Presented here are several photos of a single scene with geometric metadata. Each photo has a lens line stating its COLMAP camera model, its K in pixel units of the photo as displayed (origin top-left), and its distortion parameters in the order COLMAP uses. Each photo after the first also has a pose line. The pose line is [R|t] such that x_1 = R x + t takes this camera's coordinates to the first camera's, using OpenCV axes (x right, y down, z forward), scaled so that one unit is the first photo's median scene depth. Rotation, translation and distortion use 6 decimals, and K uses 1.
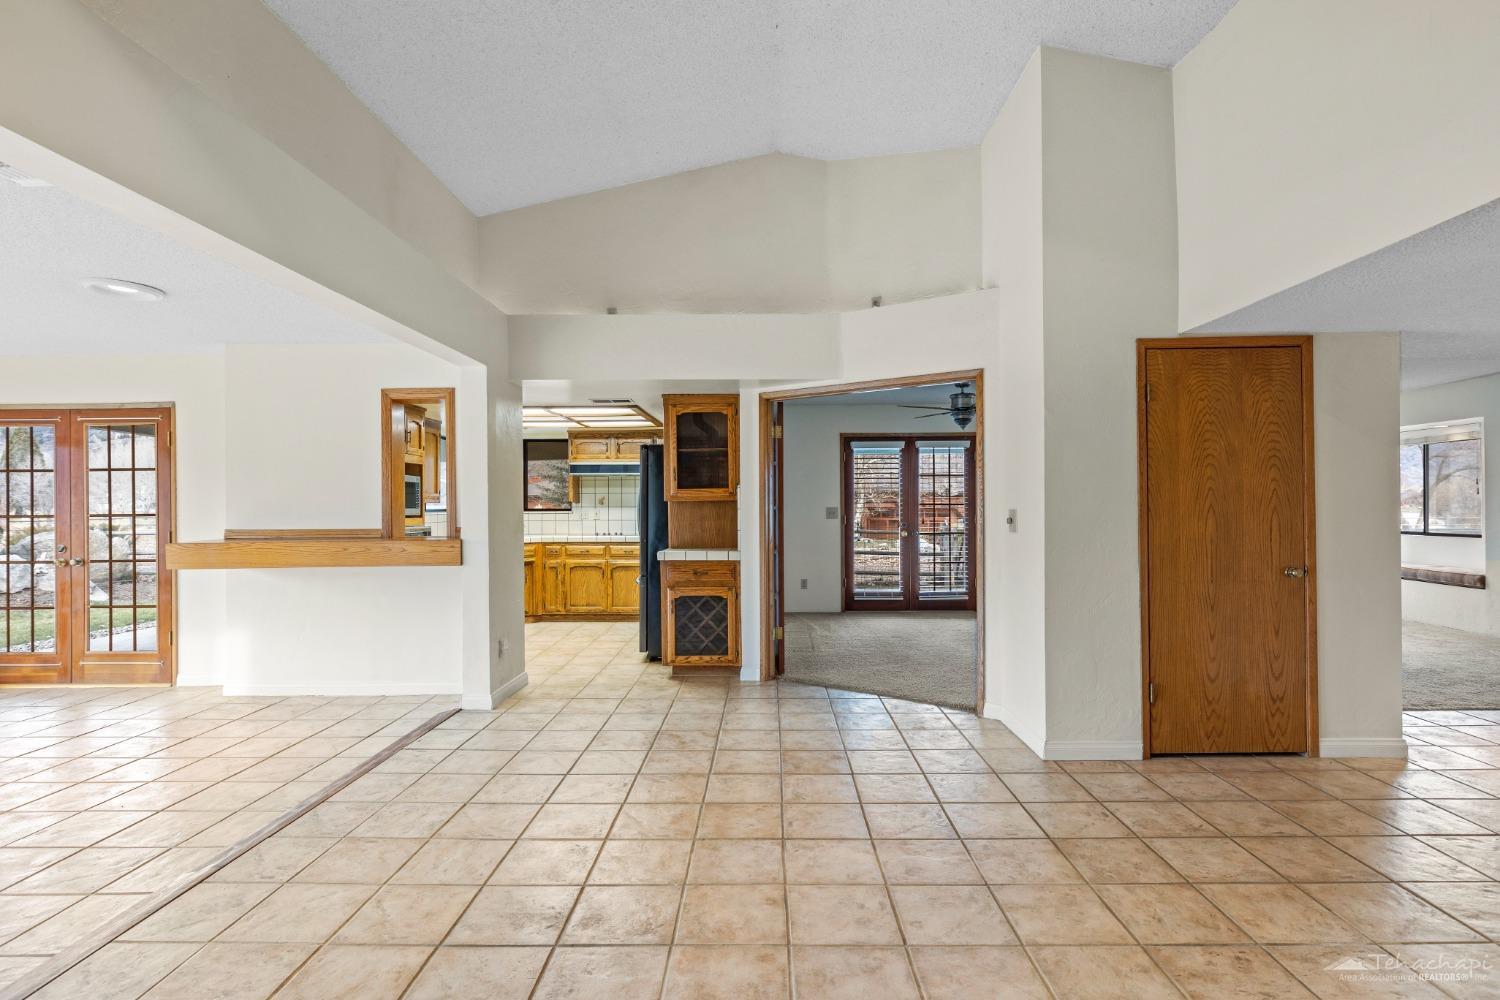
lens RADIAL K [[732.7, 0, 750.5], [0, 732.7, 504.0], [0, 0, 1]] dist [-0.002610, -0.001066]
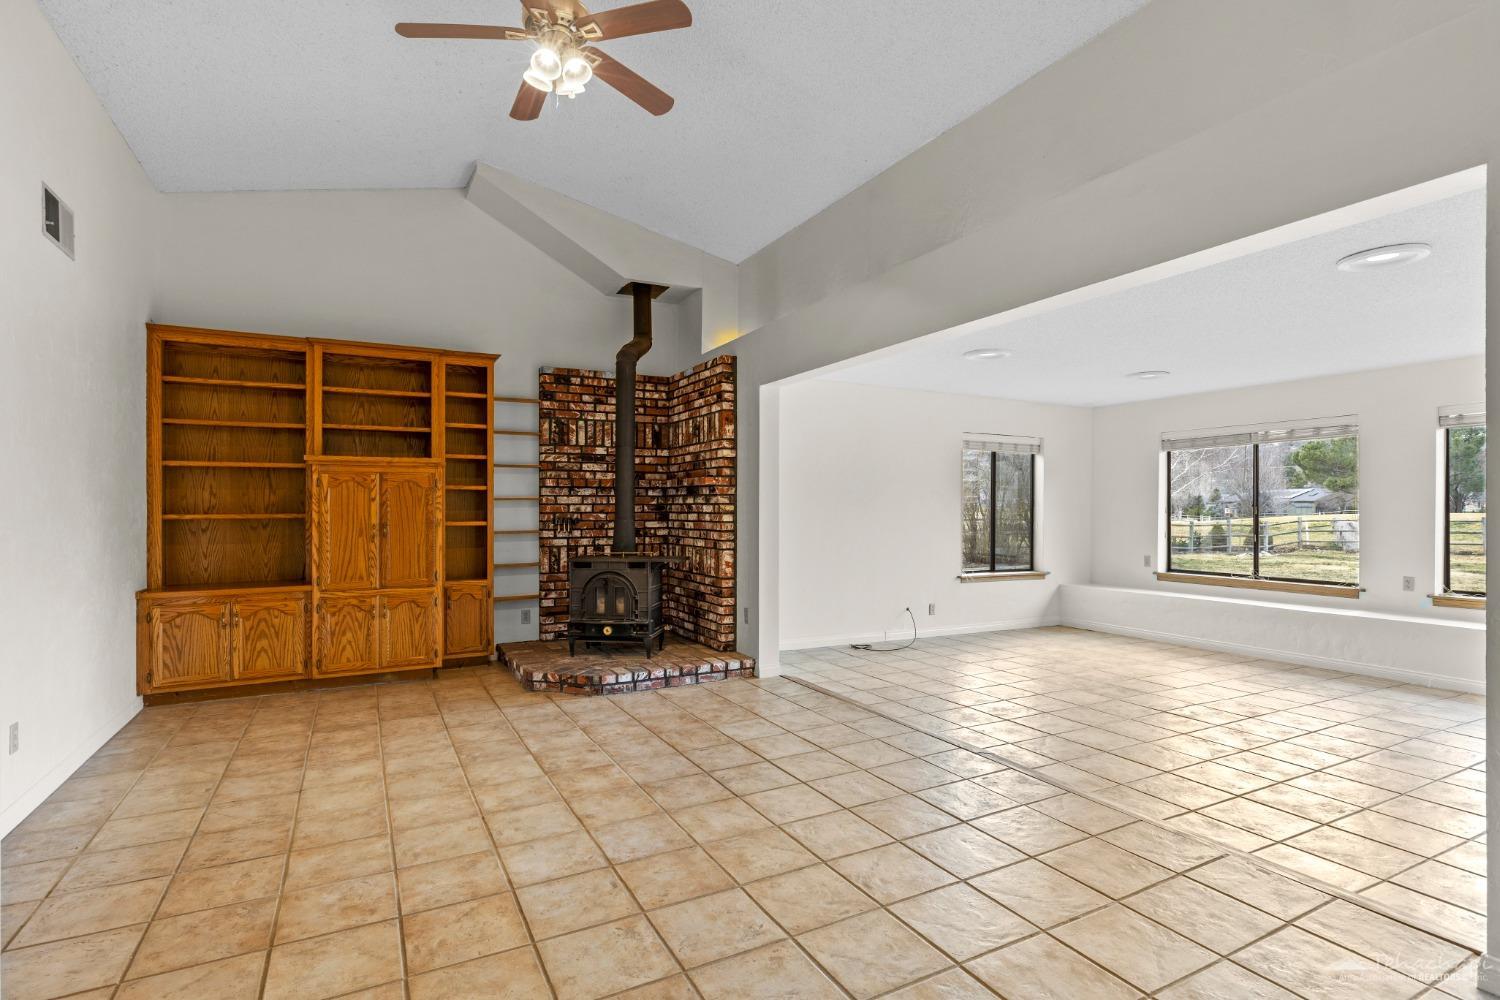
lens RADIAL K [[732.7, 0, 756.2], [0, 732.7, 505.0], [0, 0, 1]] dist [-0.002610, -0.001066]
pose [[-0.868096, 0.007824, -0.496335, 0.178153], [0.010345, 0.999944, -0.002332, 0.002254], [0.496289, -0.007159, -0.868128, 0.989163]]
